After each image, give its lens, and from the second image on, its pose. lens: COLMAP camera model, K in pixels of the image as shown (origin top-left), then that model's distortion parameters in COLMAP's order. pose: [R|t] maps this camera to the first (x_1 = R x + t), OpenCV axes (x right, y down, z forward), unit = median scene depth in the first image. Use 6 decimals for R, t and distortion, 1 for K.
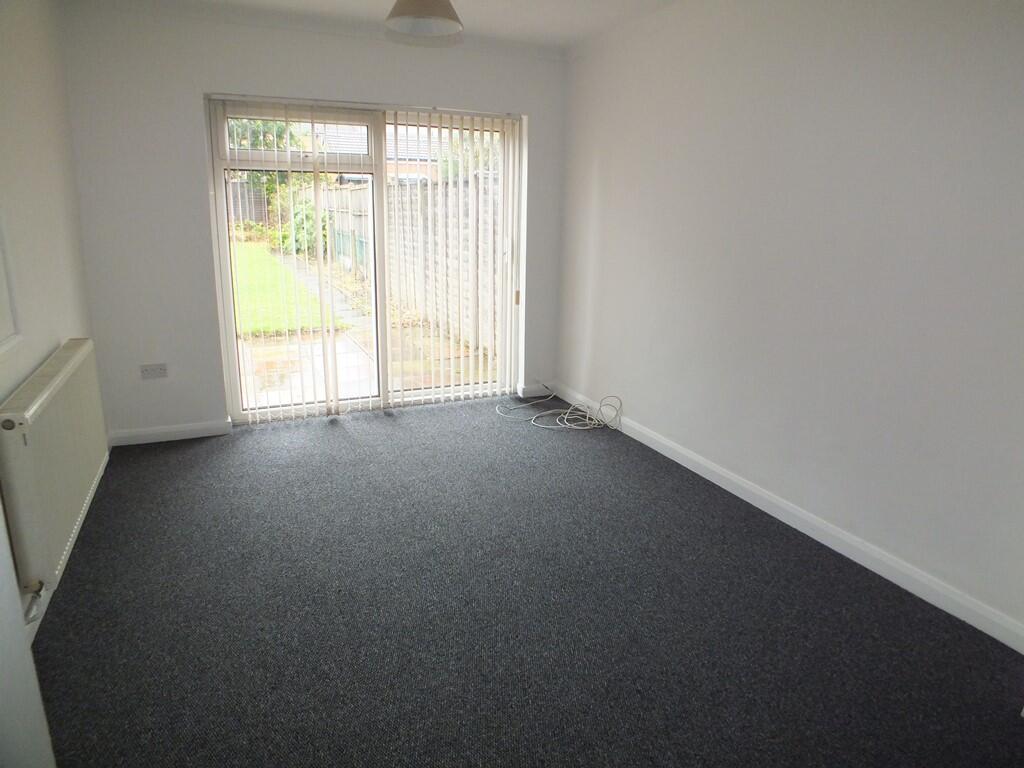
lens RADIAL K [[662.1, 0, 512.0], [0, 662.1, 384.0], [0, 0, 1]] dist [-0.059947, 0.006624]
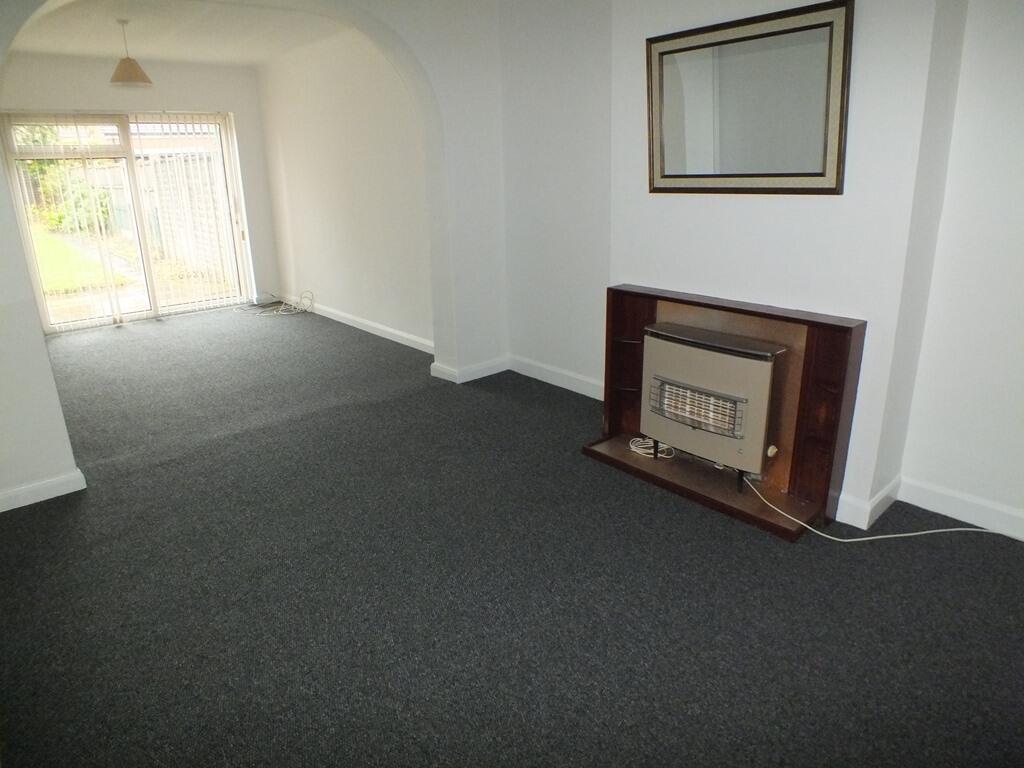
lens RADIAL K [[662.1, 0, 512.0], [0, 662.1, 384.0], [0, 0, 1]] dist [-0.059947, 0.006624]
pose [[0.961333, -0.122659, 0.246562, 0.199822], [0.109241, 0.991725, 0.067436, 0.177581], [-0.252794, -0.037894, 0.966778, -0.623299]]
